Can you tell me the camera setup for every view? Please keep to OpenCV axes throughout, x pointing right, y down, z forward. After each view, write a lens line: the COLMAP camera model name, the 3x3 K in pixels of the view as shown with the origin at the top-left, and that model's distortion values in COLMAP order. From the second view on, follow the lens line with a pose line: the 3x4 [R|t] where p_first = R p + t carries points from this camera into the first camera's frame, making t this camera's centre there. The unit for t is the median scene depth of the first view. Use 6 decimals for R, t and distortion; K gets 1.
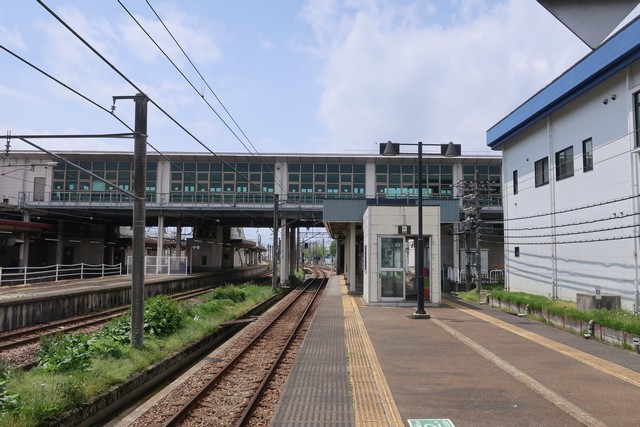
lens RADIAL K [[504.4, 0, 320.3], [0, 504.4, 214.1], [0, 0, 1]] dist [-0.011225, 0.001645]
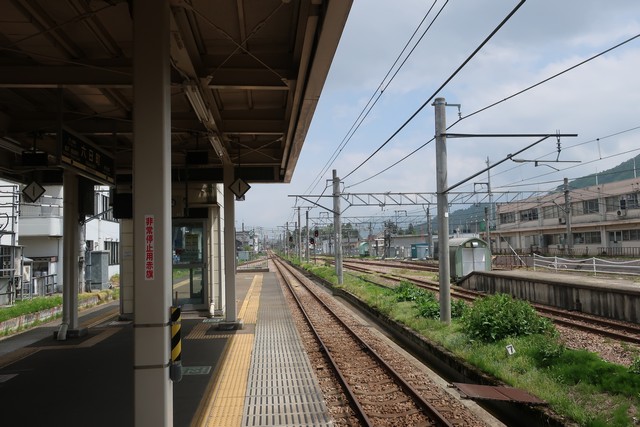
lens RADIAL K [[504.4, 0, 322.7], [0, 504.4, 213.8], [0, 0, 1]] dist [-0.011225, 0.001645]
pose [[-0.988739, 0.011021, -0.149247, 0.063670], [0.032466, 0.989331, -0.142025, 0.154179], [0.146089, -0.145271, -0.978547, 1.890147]]
